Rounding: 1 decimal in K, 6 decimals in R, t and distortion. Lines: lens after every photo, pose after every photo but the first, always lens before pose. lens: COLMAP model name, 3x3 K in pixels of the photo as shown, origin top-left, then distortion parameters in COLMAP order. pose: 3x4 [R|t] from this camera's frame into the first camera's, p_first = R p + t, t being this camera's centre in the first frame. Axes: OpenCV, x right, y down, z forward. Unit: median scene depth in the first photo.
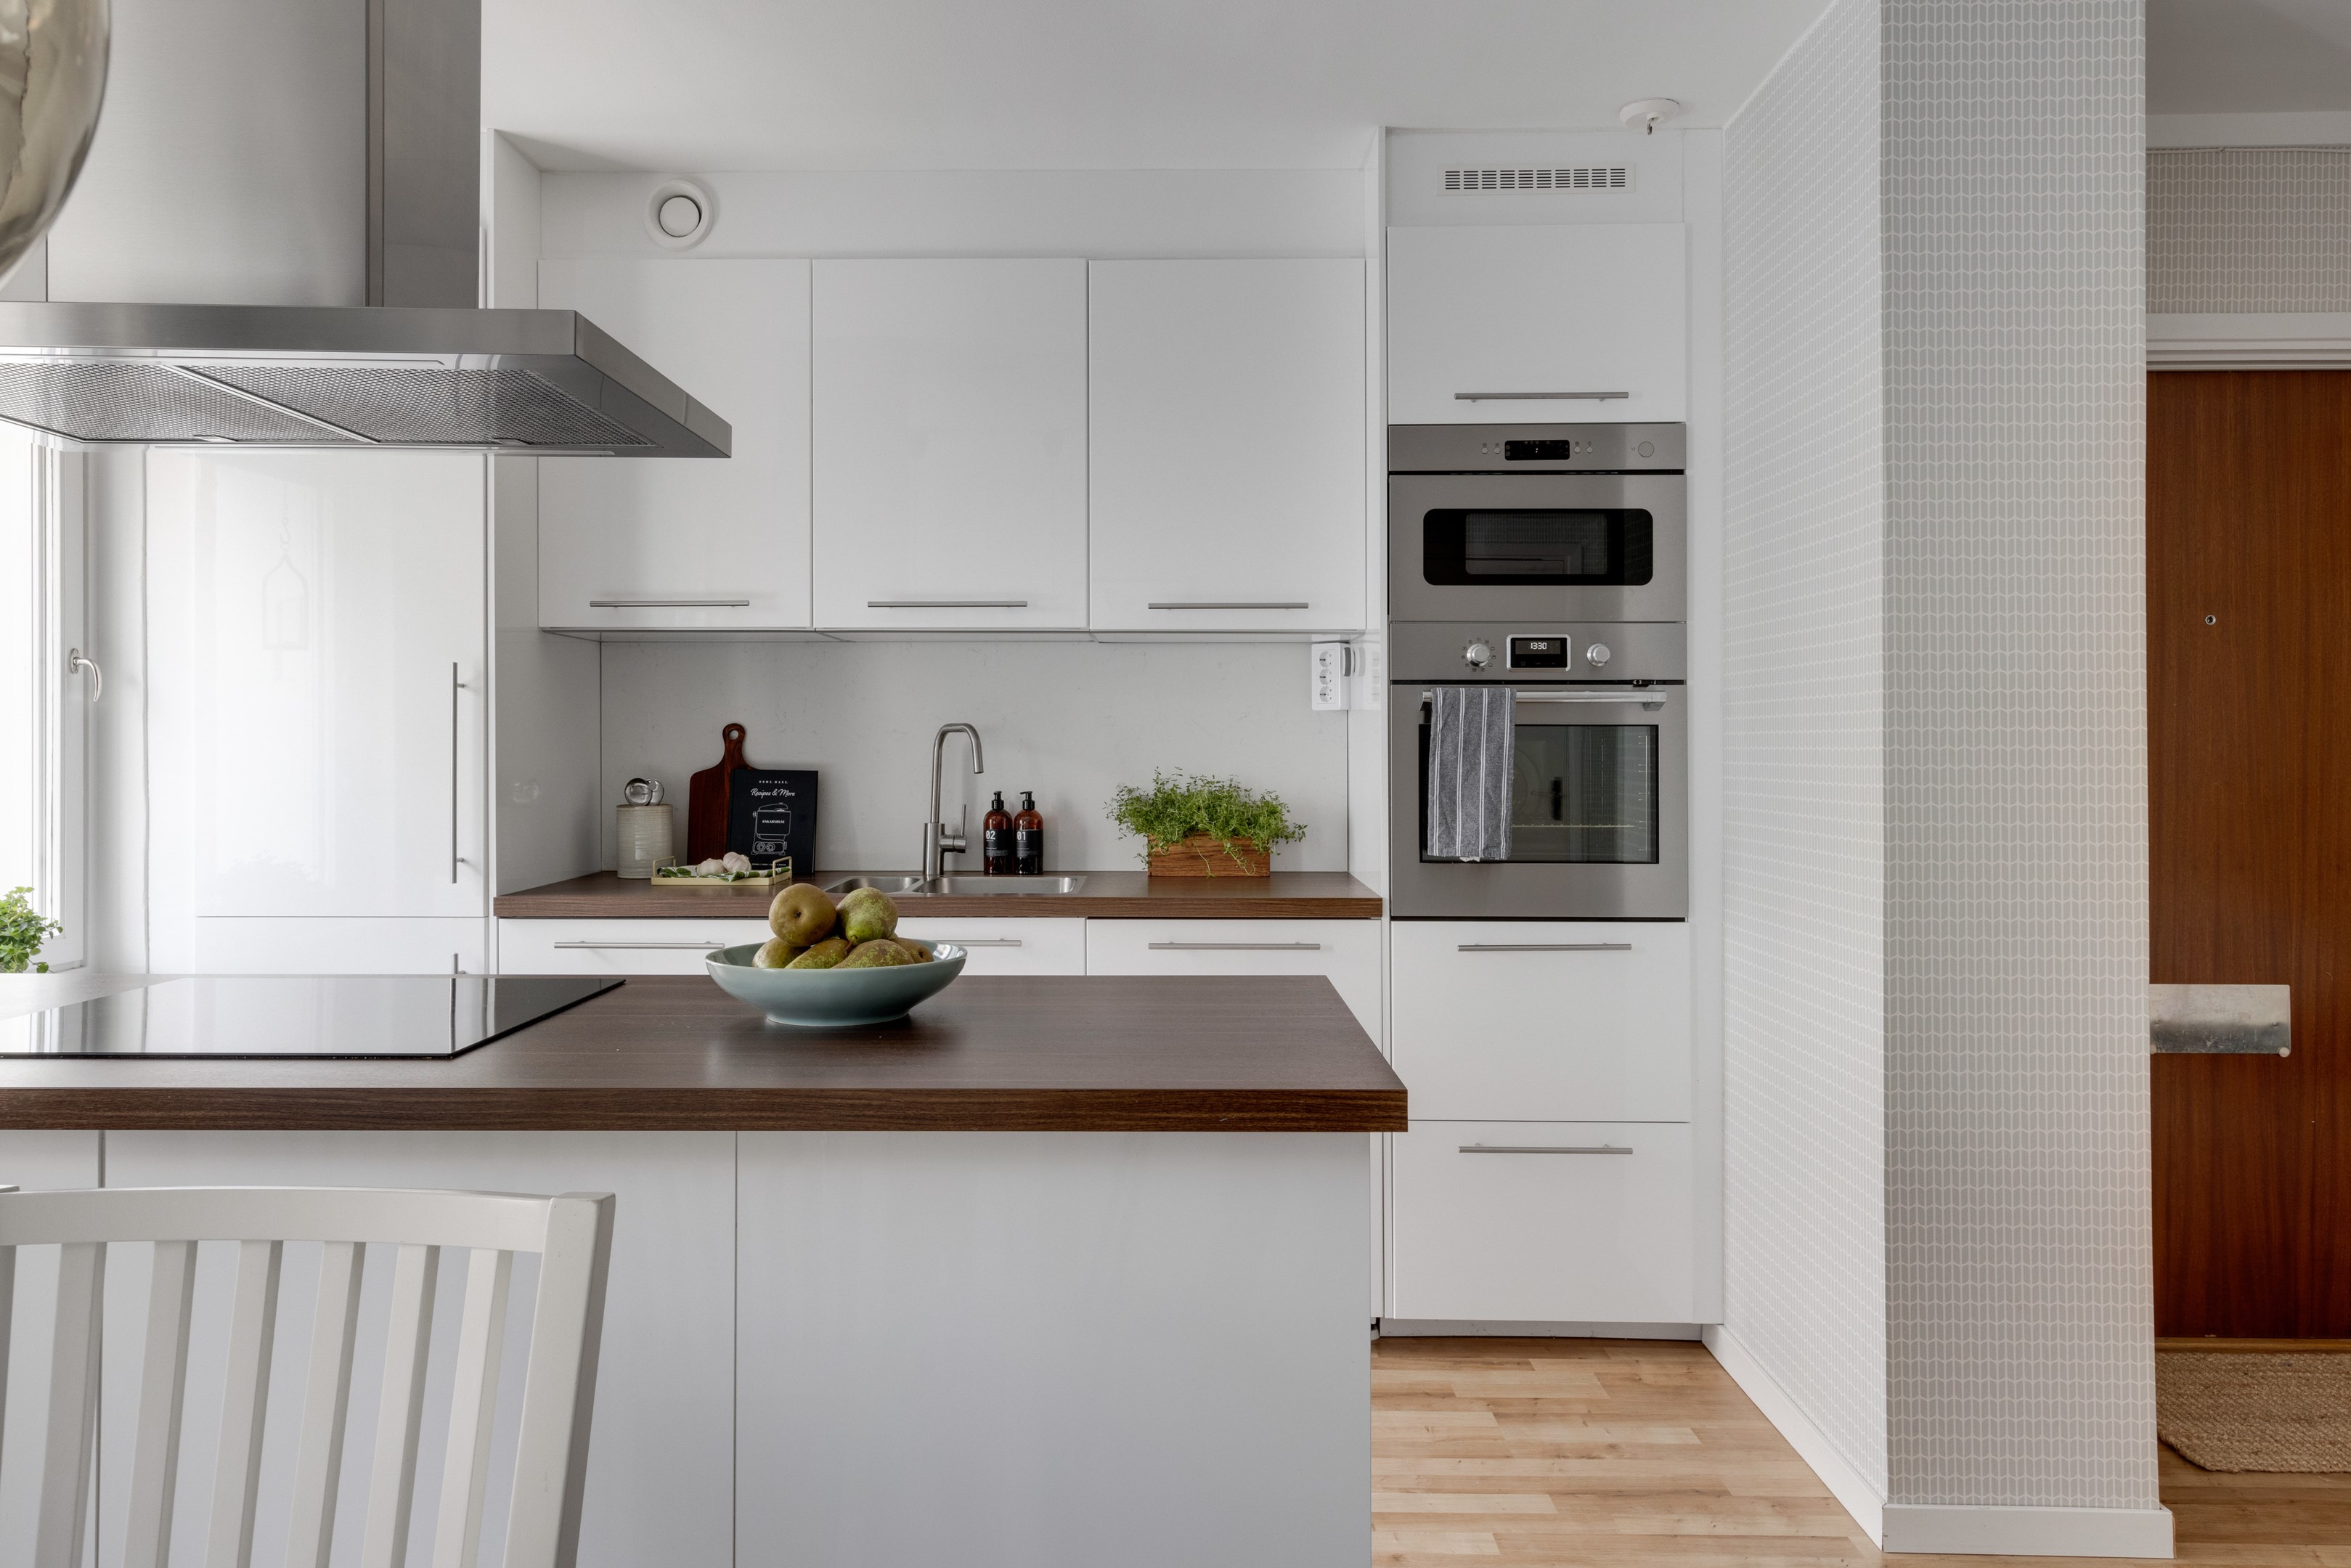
lens RADIAL K [[1633.4, 0, 1176.7], [0, 1633.4, 741.5], [0, 0, 1]] dist [-0.002980, -0.000855]
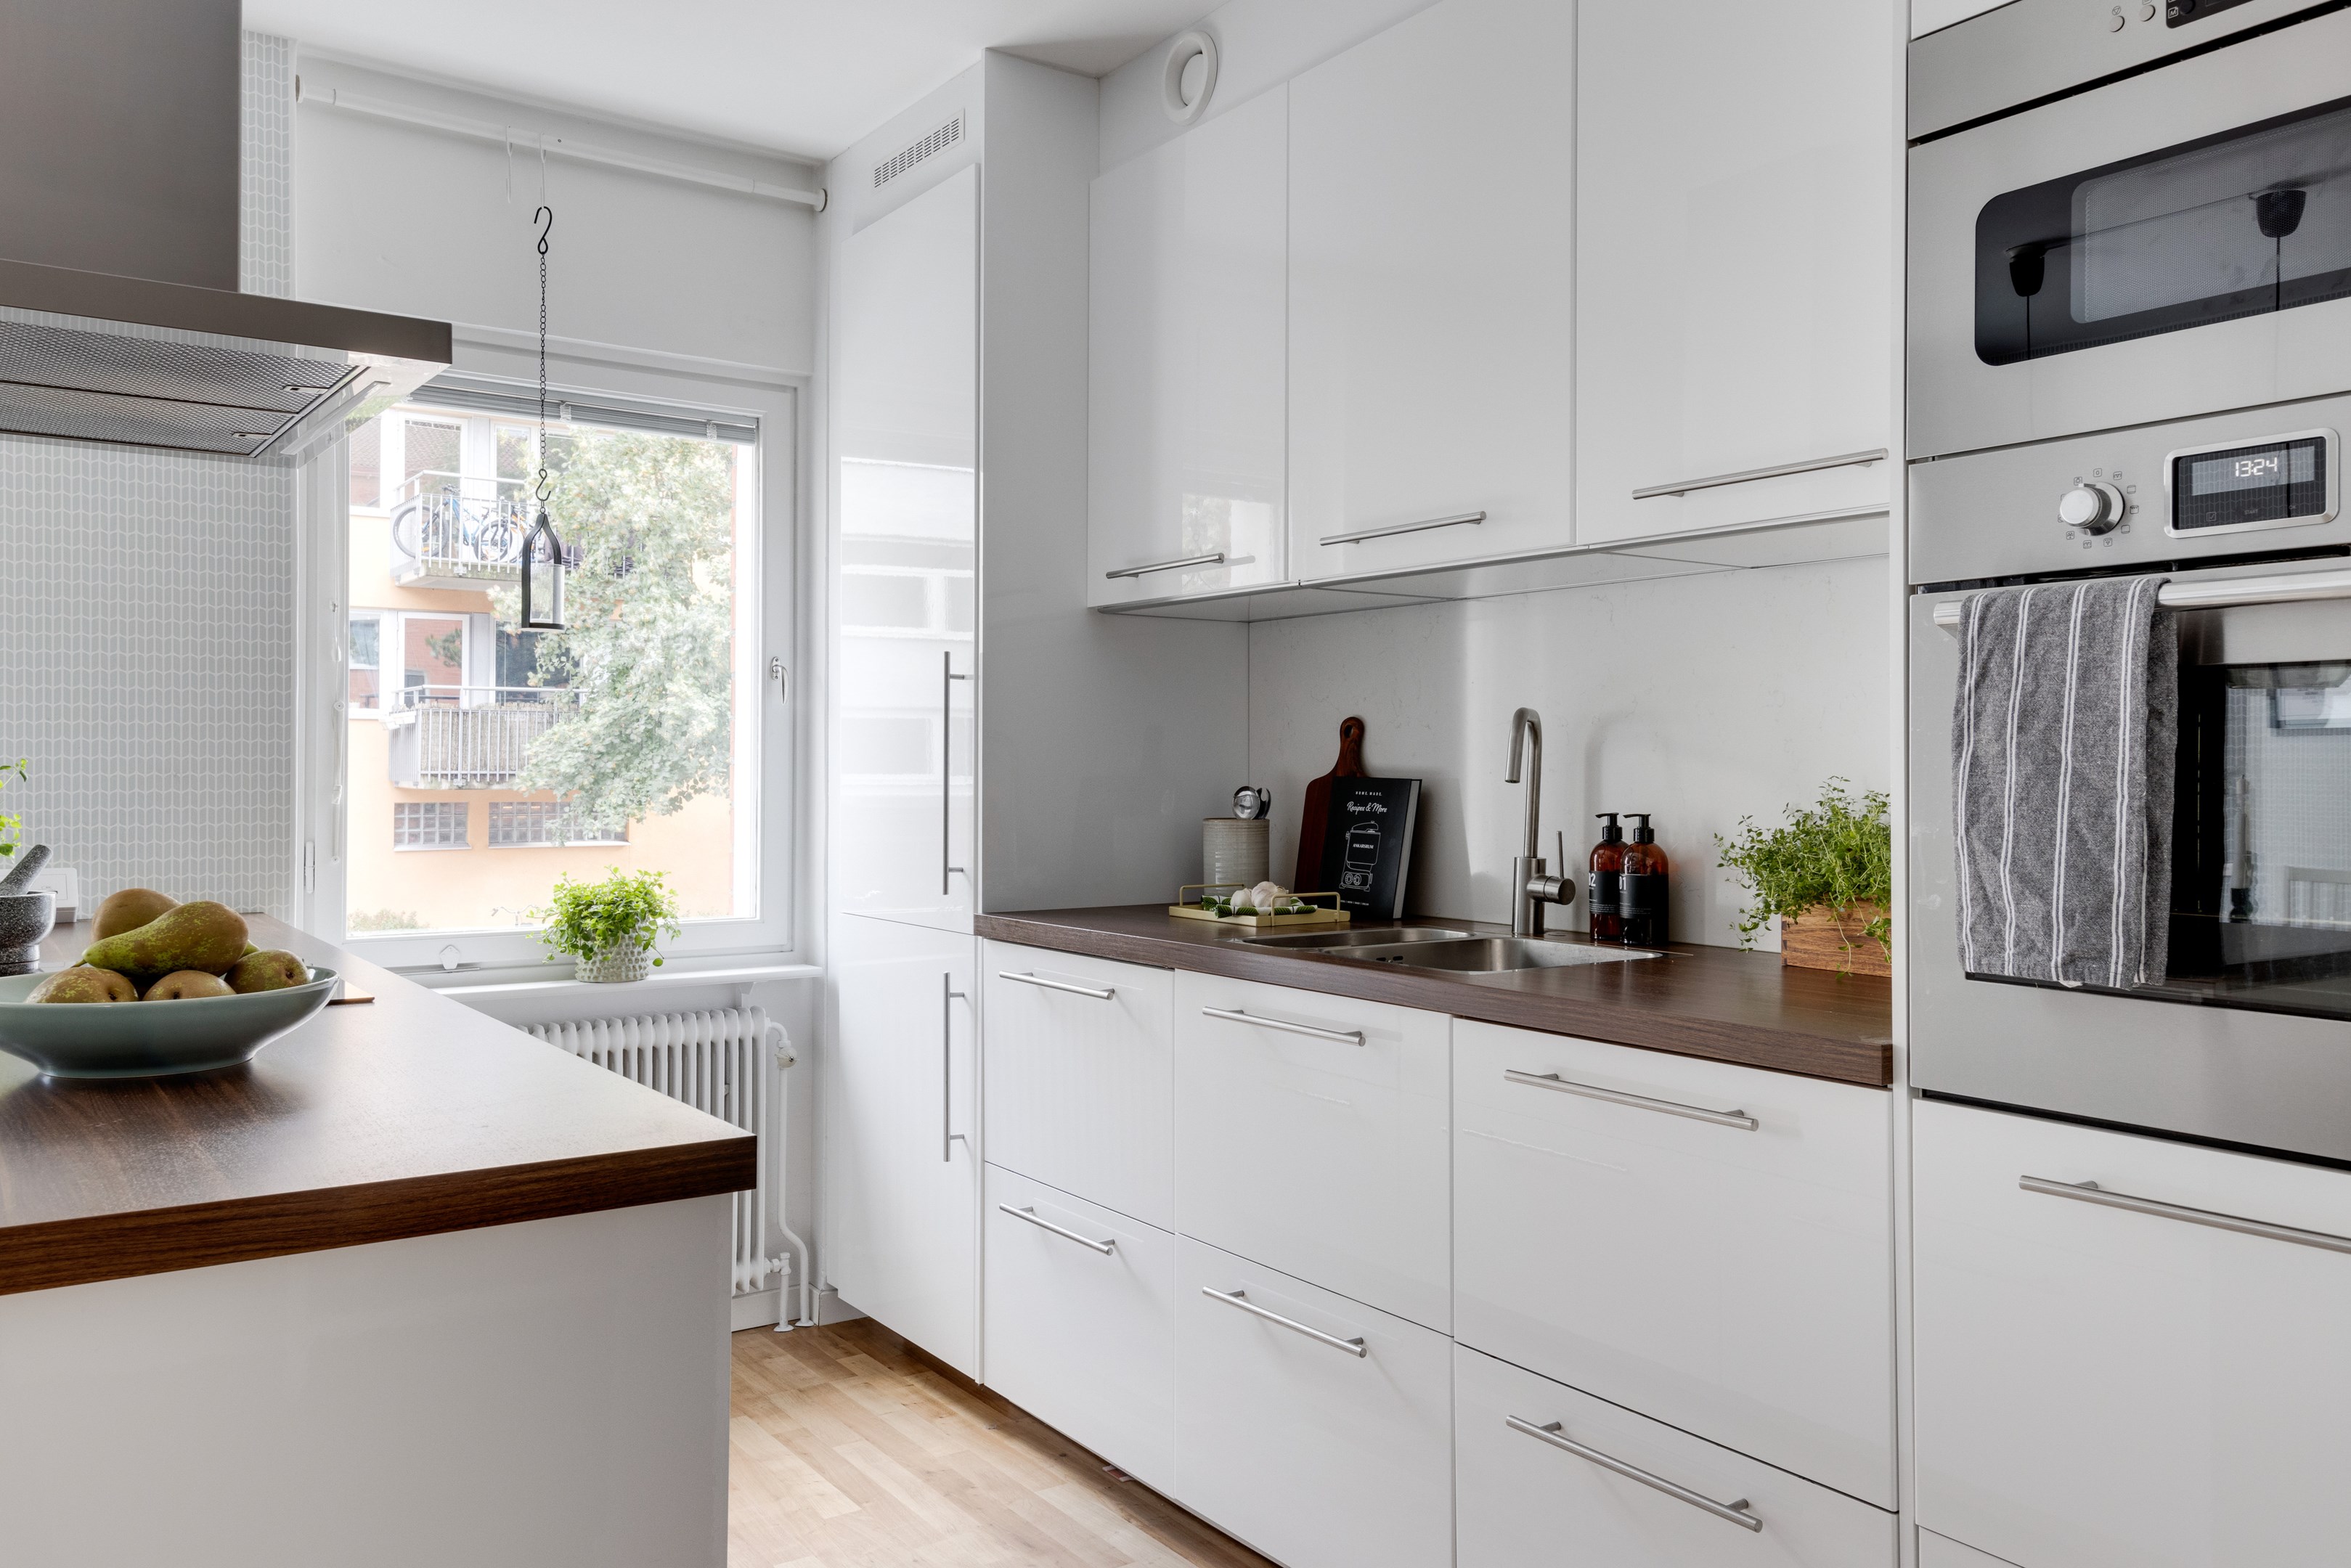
lens RADIAL K [[1733.8, 0, 1175.5], [0, 1733.8, 784.0], [0, 0, 1]] dist [-0.007931, -0.002364]
pose [[0.580875, 0.009449, -0.813938, 0.388615], [-0.003819, 0.999953, 0.008884, 0.015026], [0.813984, -0.002052, 0.580884, 0.509740]]
